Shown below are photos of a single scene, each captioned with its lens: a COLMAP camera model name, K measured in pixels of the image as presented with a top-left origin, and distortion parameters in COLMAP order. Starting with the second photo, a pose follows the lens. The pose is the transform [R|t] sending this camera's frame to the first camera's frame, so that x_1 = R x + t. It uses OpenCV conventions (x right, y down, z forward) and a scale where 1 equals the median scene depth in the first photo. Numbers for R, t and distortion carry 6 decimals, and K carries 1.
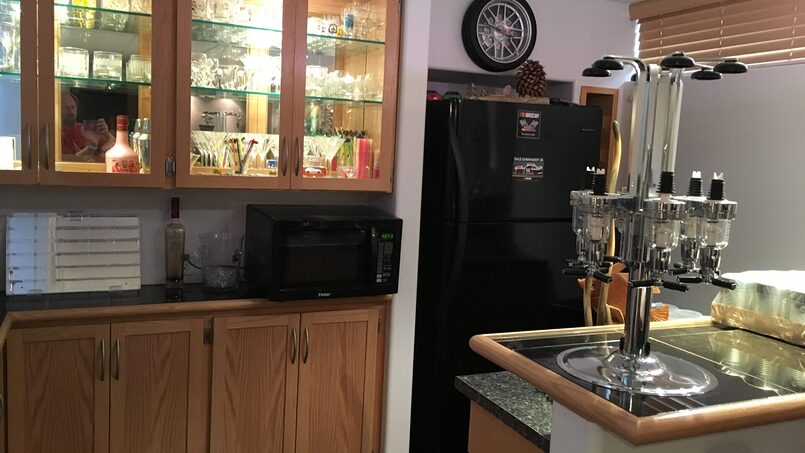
lens RADIAL K [[682.1, 0, 402.5], [0, 682.1, 226.5], [0, 0, 1]] dist [0.089902, -0.136893]
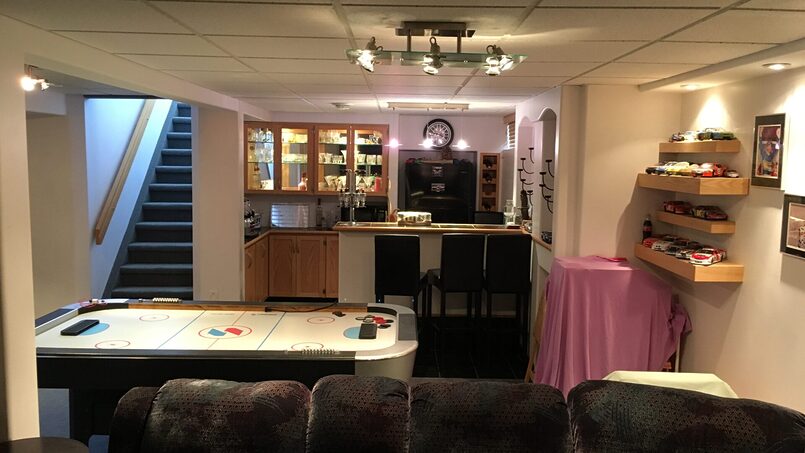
lens RADIAL K [[682.1, 0, 402.5], [0, 682.1, 226.5], [0, 0, 1]] dist [0.089902, -0.136893]
pose [[0.916715, 0.012974, -0.399331, 1.275920], [-0.024058, 0.999452, -0.022755, 0.149399], [0.398816, 0.030467, 0.916525, -1.702160]]
